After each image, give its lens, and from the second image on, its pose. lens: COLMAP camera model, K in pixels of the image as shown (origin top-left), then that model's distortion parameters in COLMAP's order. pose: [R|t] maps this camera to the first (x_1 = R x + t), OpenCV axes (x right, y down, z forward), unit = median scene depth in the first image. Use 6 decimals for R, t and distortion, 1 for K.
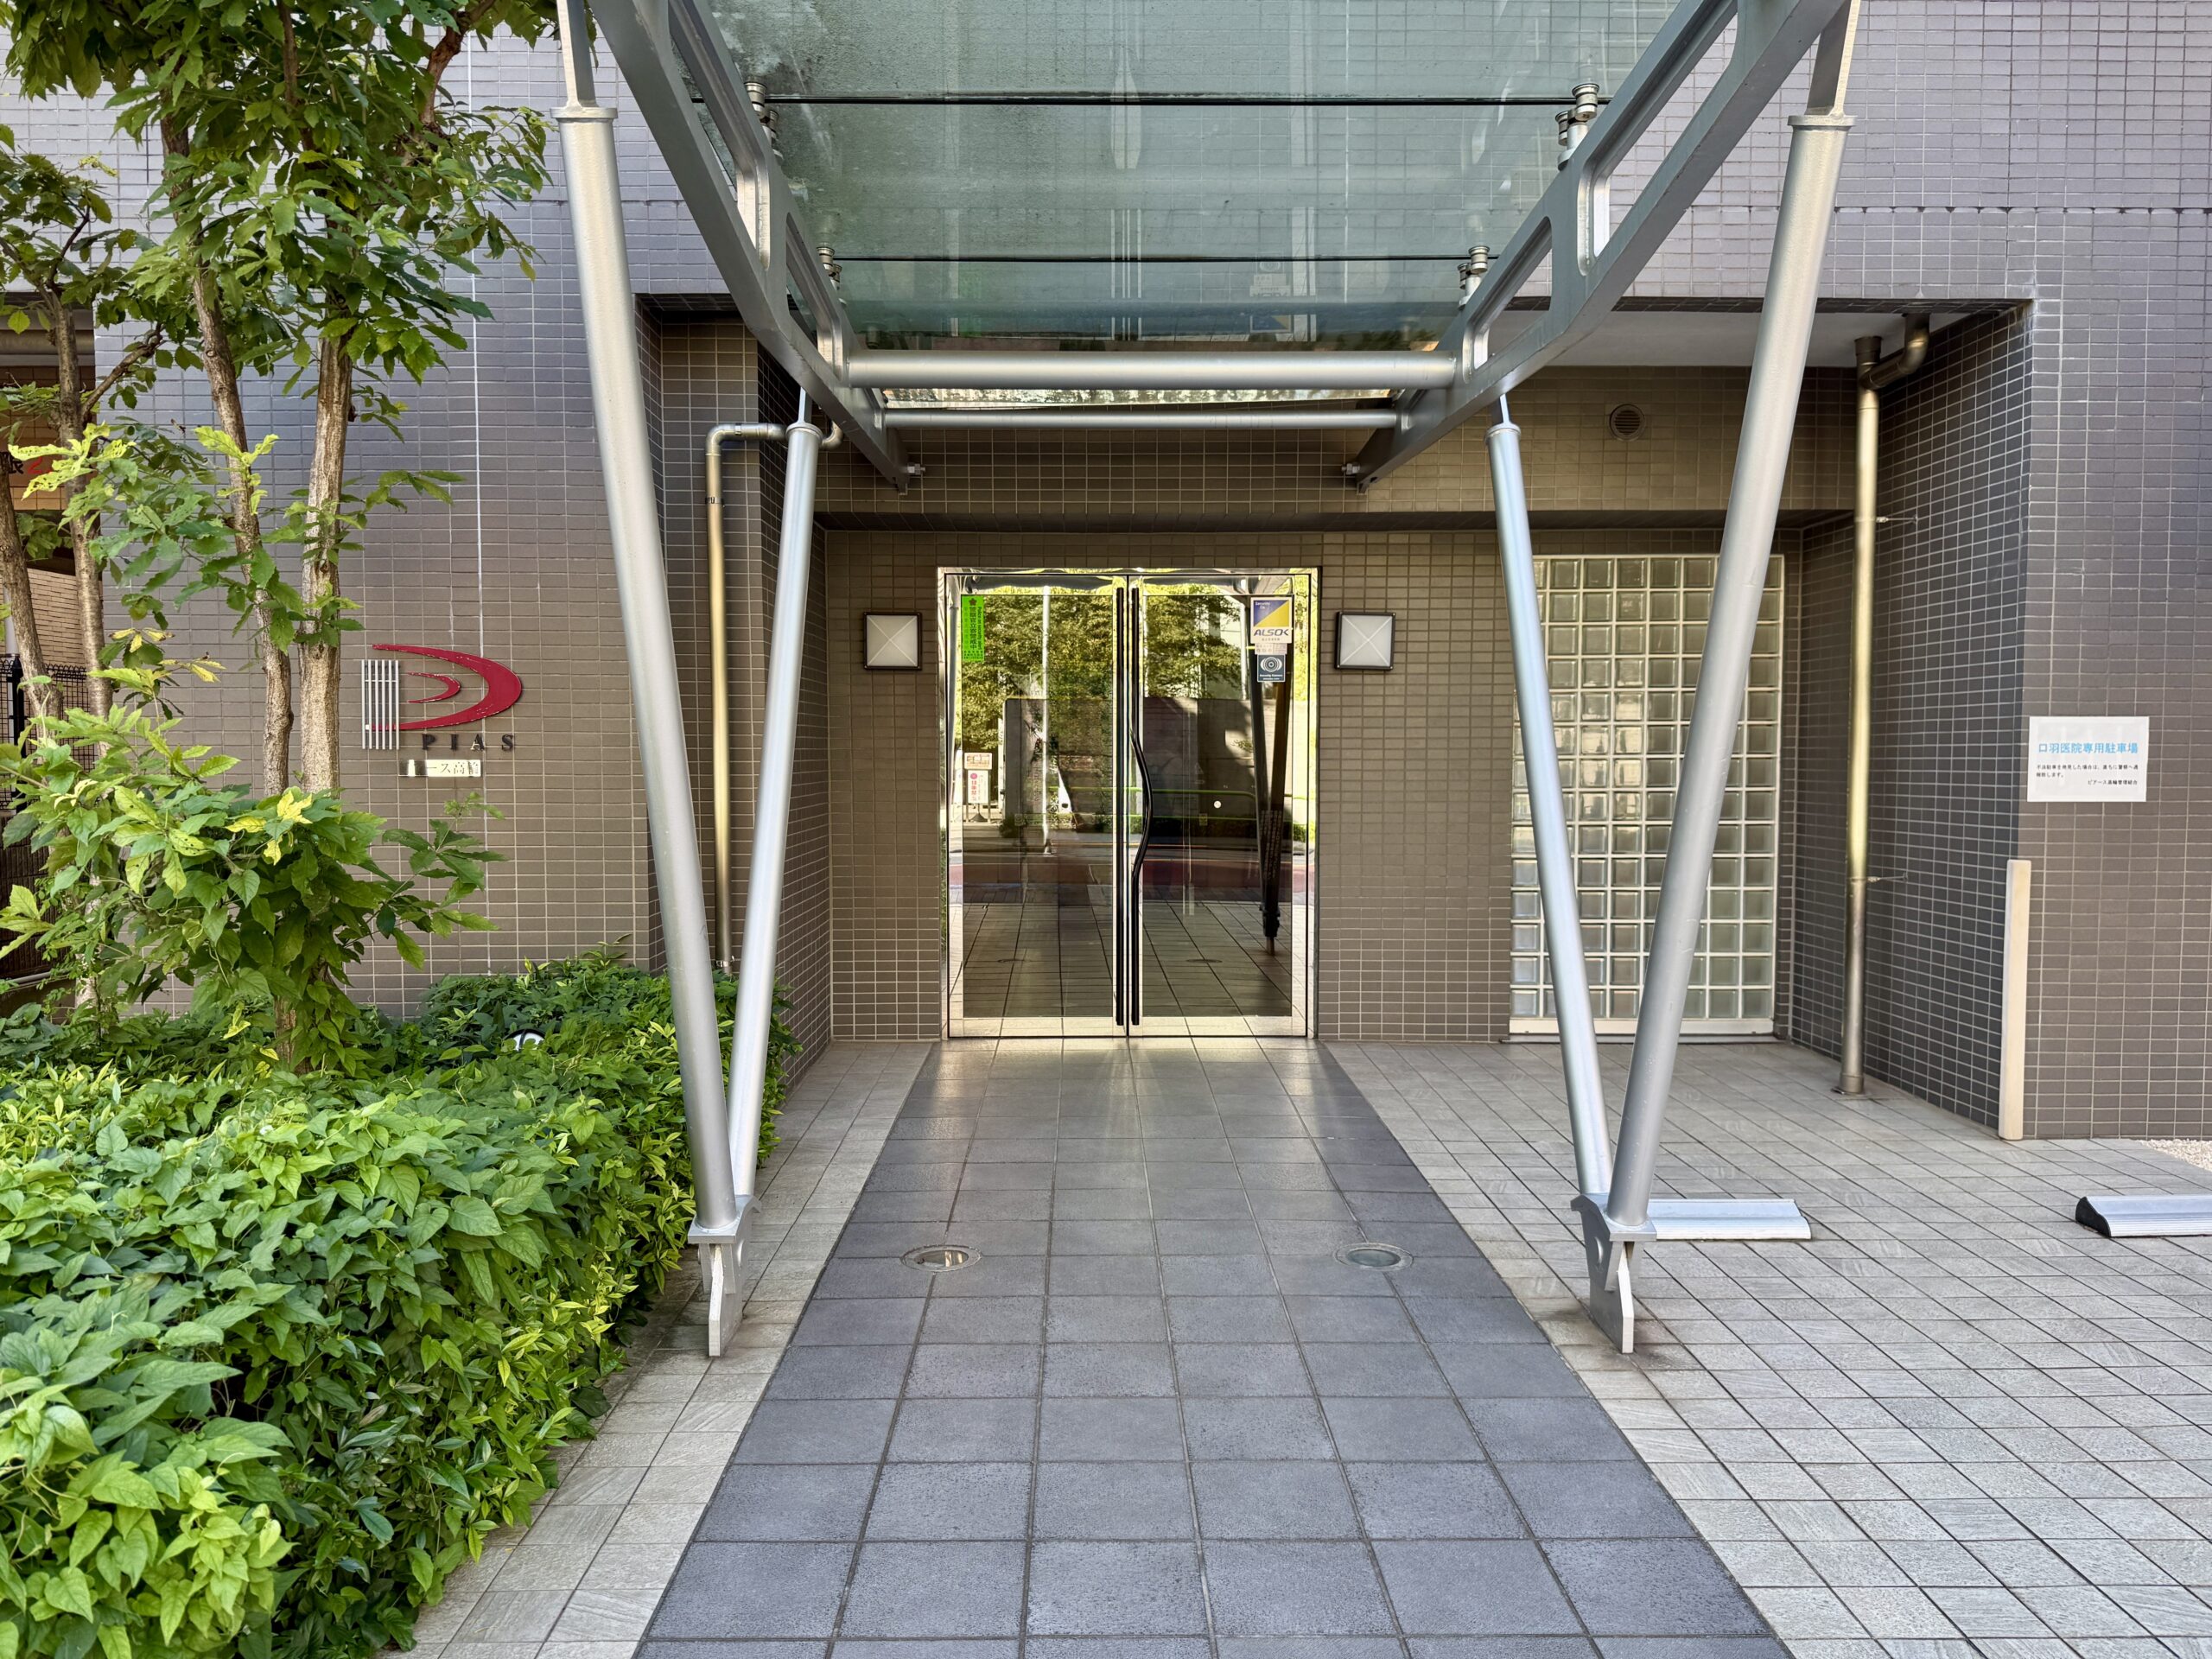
lens RADIAL K [[1550.6, 0, 1104.0], [0, 1550.6, 827.0], [0, 0, 1]] dist [0.004322, 0.001297]
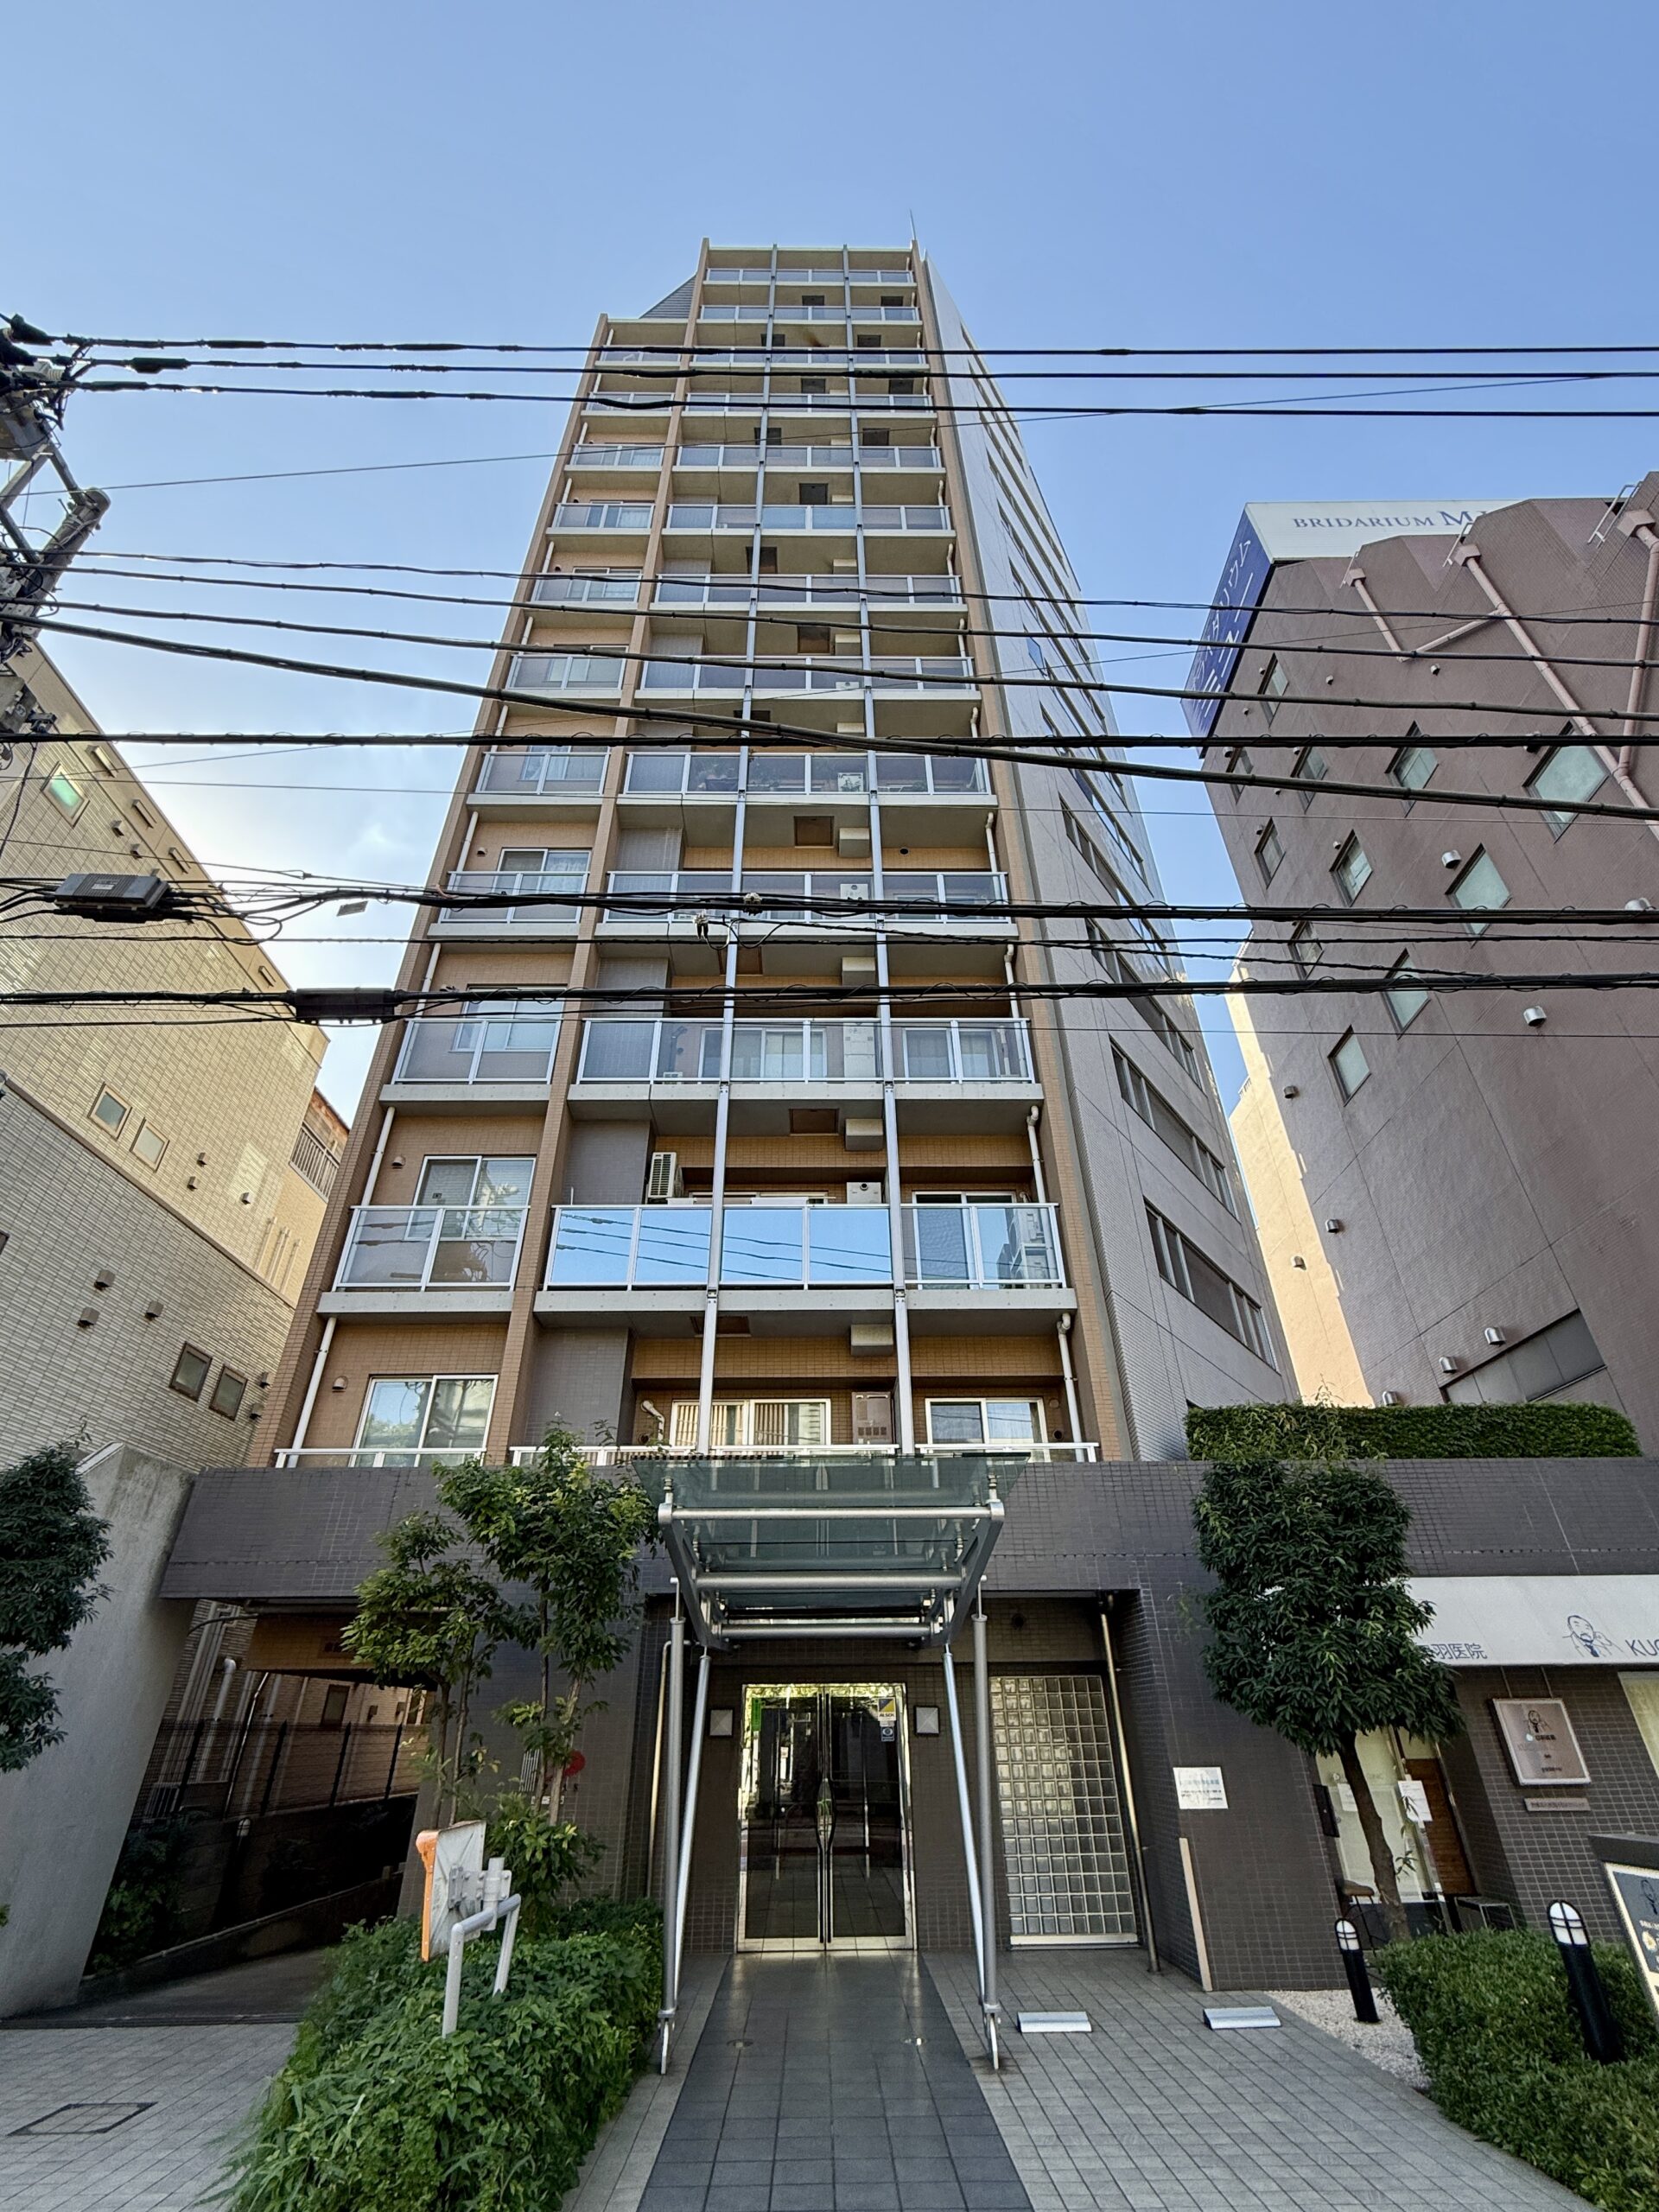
lens RADIAL K [[961.6, 0, 829.6], [0, 961.6, 1104.1], [0, 0, 1]] dist [-0.003494, -0.000249]
pose [[0.999961, -0.007391, 0.004733, 0.031826], [0.008762, 0.809552, -0.586983, -0.033774], [0.000507, 0.587002, 0.809585, -0.914554]]
